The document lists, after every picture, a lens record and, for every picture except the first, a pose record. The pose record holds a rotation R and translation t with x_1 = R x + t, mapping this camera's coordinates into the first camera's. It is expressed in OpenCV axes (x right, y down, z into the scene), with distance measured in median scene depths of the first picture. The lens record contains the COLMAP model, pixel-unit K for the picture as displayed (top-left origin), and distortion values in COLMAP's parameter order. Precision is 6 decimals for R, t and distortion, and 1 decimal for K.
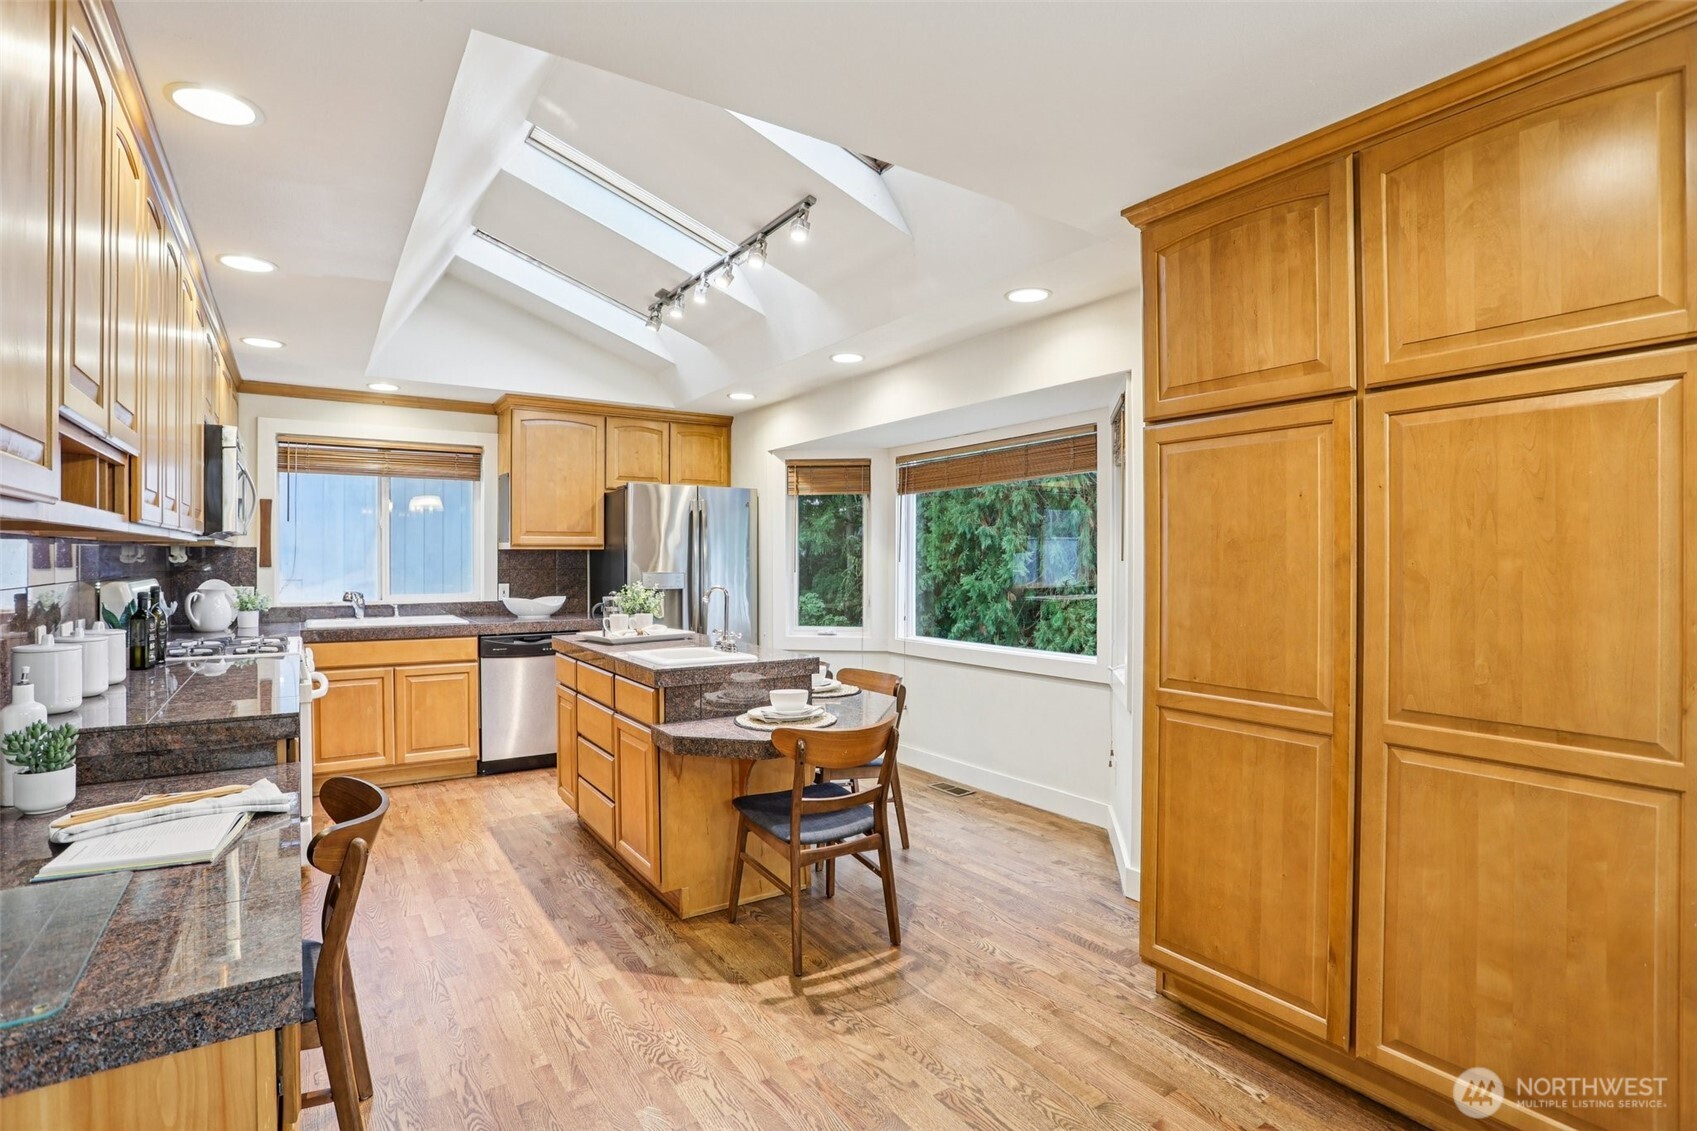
lens RADIAL K [[834.5, 0, 846.0], [0, 834.5, 555.4], [0, 0, 1]] dist [-0.073188, 0.034391]
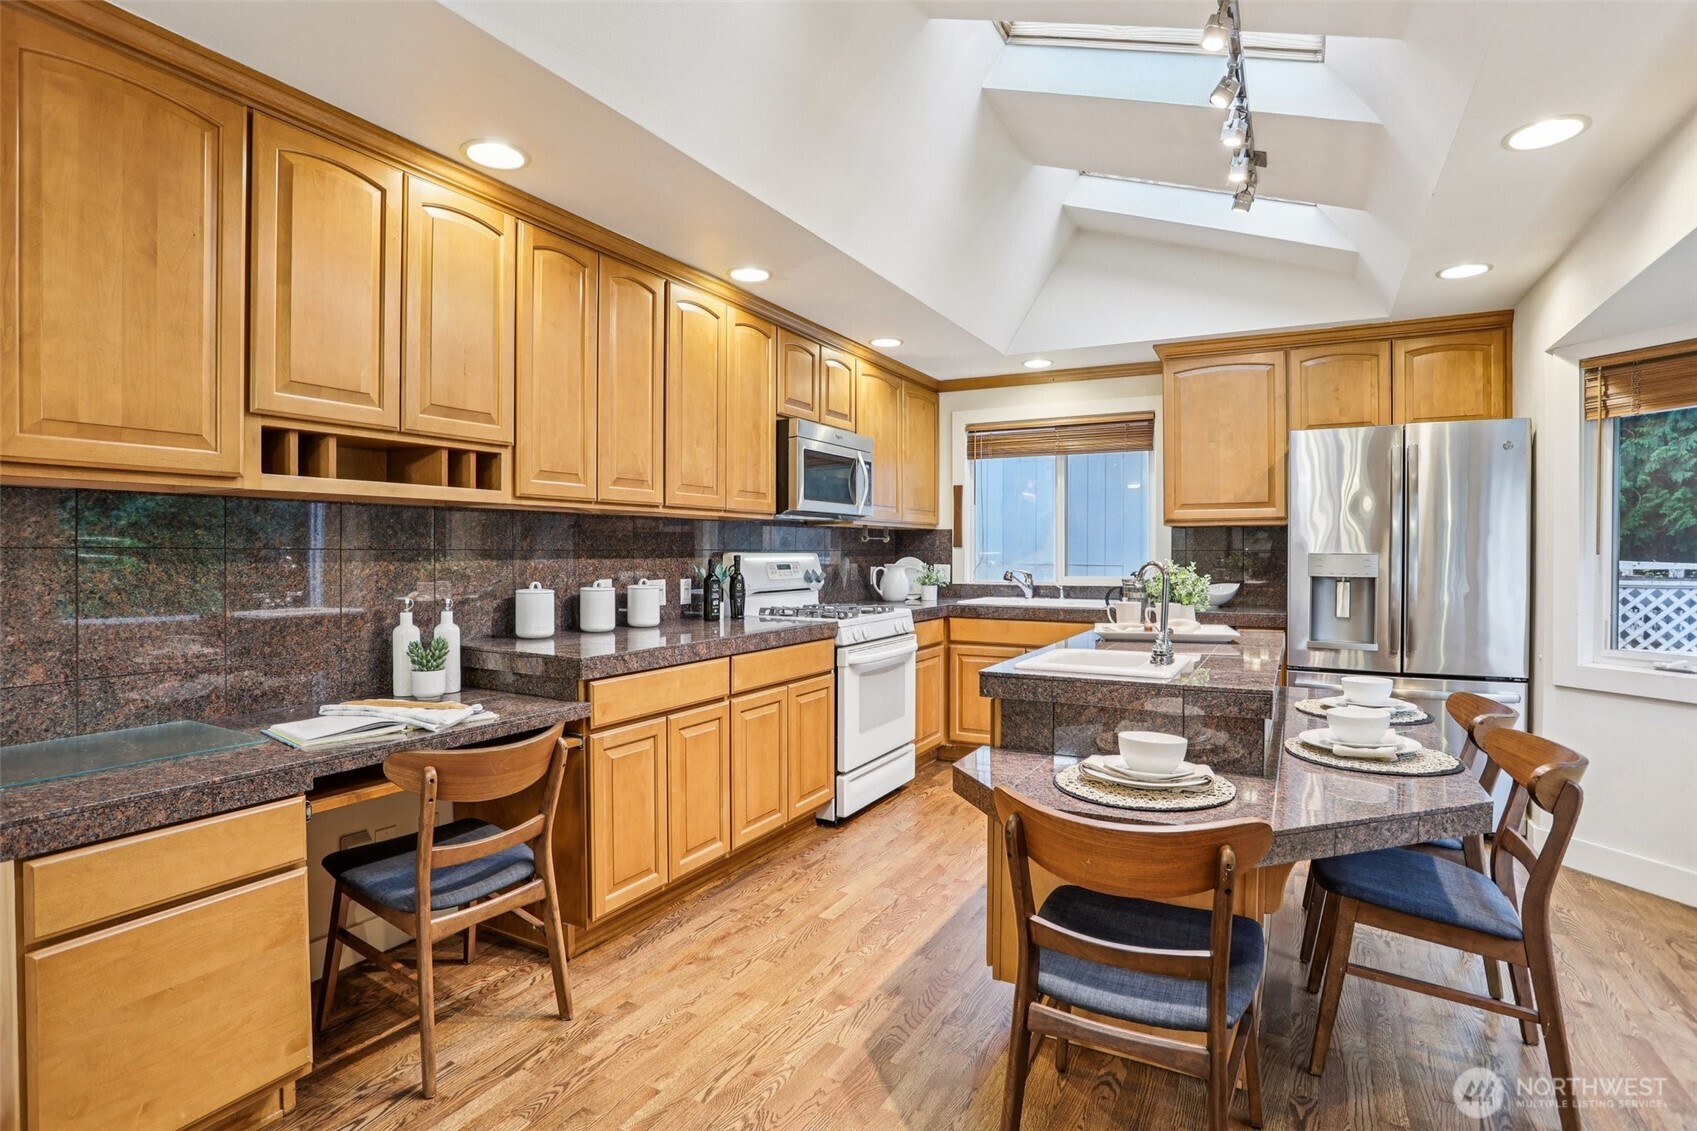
lens RADIAL K [[834.5, 0, 846.0], [0, 834.5, 555.4], [0, 0, 1]] dist [-0.073188, 0.034391]
pose [[0.455248, 0.003742, -0.890357, 0.212645], [0.000695, 0.999989, 0.004559, 0.019543], [0.890364, -0.002694, 0.455241, 0.330271]]
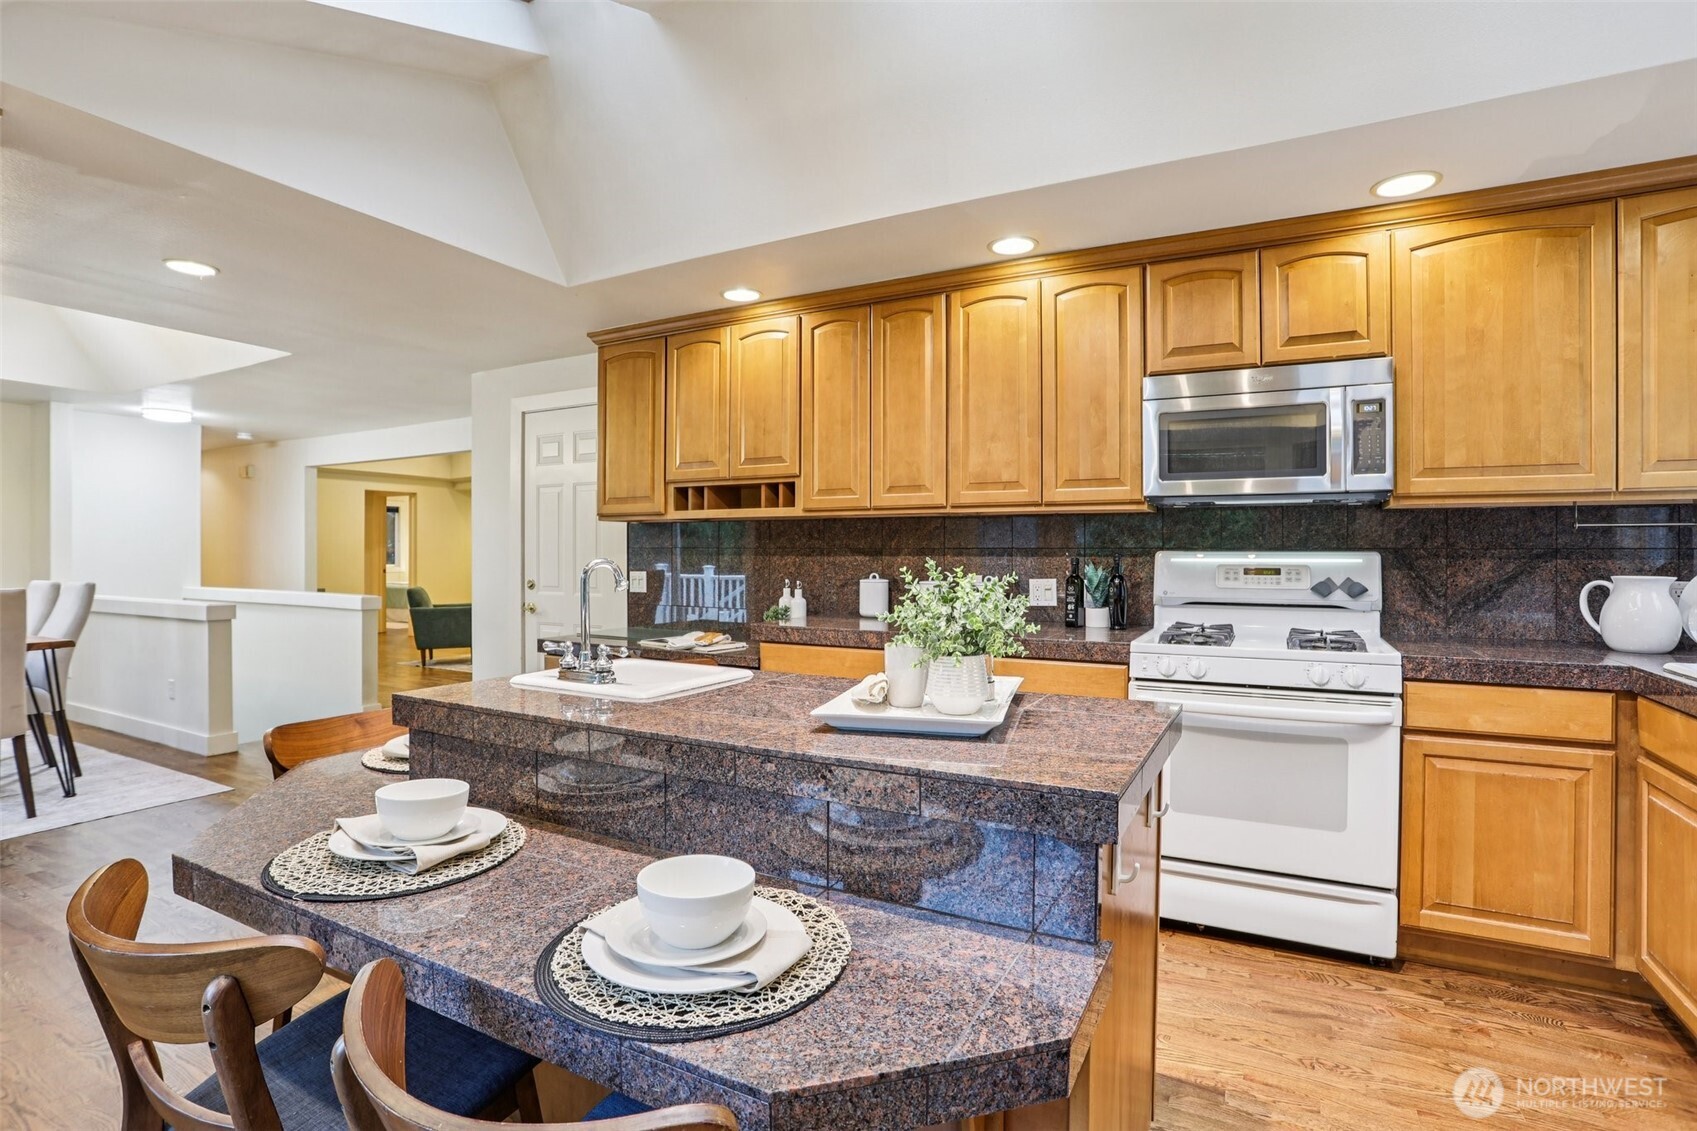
lens RADIAL K [[834.5, 0, 846.0], [0, 834.5, 555.4], [0, 0, 1]] dist [-0.073188, 0.034391]
pose [[-0.884210, -0.003370, -0.467077, -0.026602], [-0.004270, 0.999991, 0.000867, 0.024153], [0.467070, 0.002761, -0.884216, 1.045416]]
